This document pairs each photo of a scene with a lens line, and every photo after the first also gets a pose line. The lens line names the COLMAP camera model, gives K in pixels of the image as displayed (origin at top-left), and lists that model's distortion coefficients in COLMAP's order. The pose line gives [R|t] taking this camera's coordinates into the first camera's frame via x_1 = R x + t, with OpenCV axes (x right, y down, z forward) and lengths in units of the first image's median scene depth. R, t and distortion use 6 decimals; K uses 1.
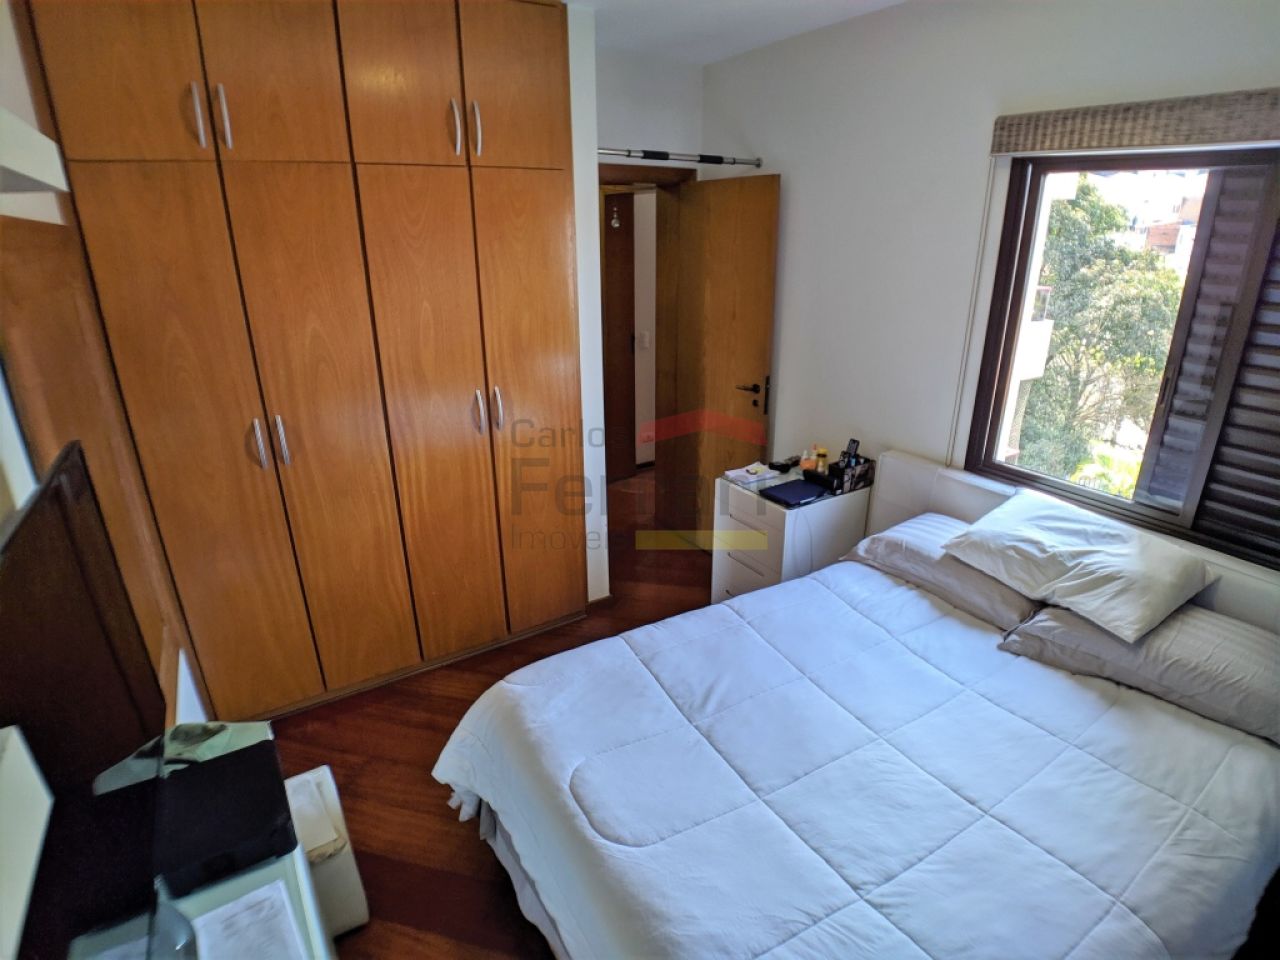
lens RADIAL K [[658.2, 0, 639.7], [0, 658.2, 481.4], [0, 0, 1]] dist [-0.066399, -0.000060]
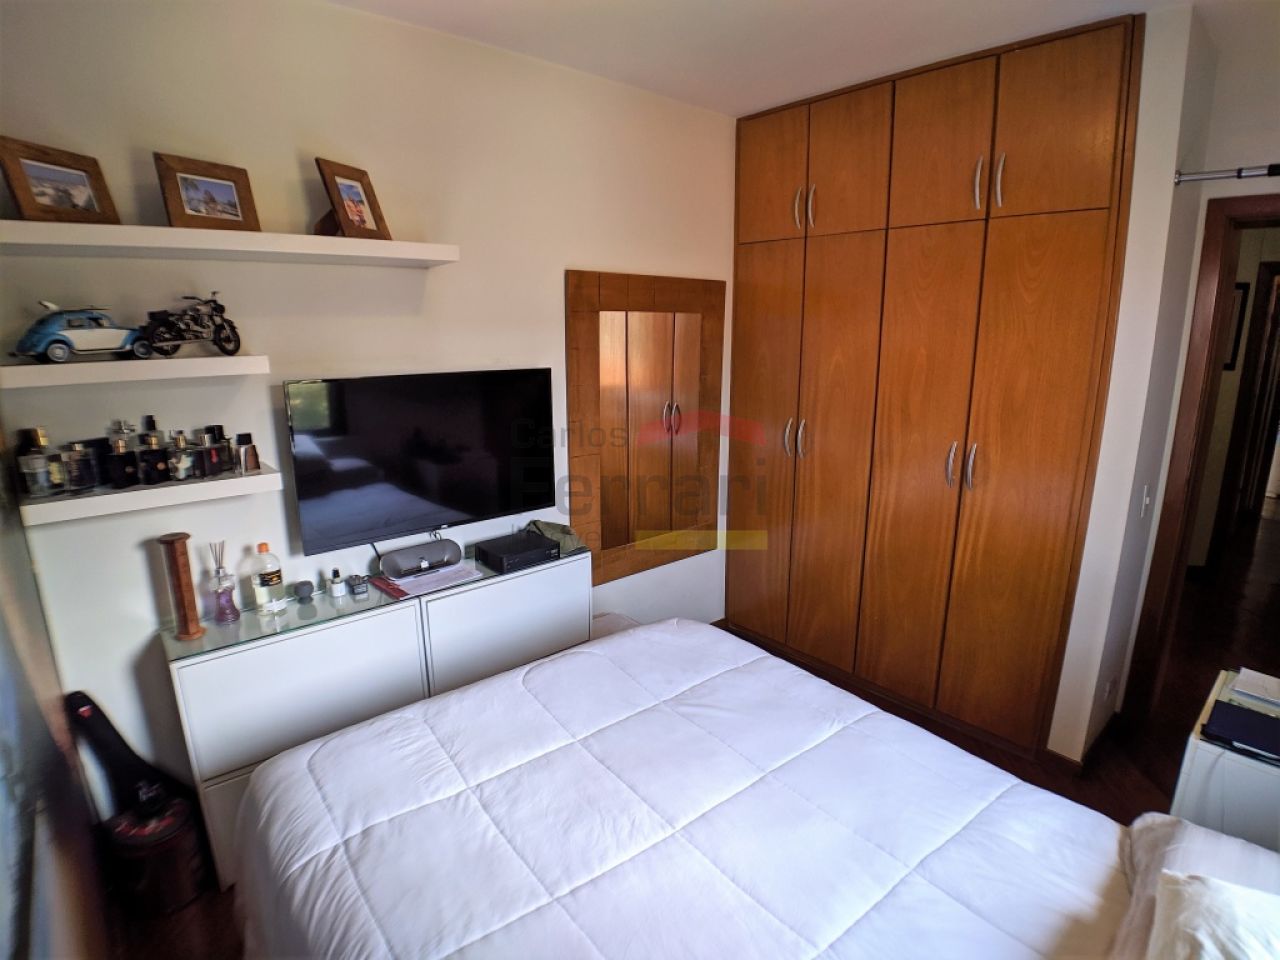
lens RADIAL K [[658.2, 0, 641.1], [0, 658.2, 478.3], [0, 0, 1]] dist [-0.066399, -0.000060]
pose [[0.139260, 0.226373, -0.964034, 0.741315], [-0.352354, 0.921135, 0.165400, -0.097878], [0.925448, 0.316647, 0.208041, 0.448433]]
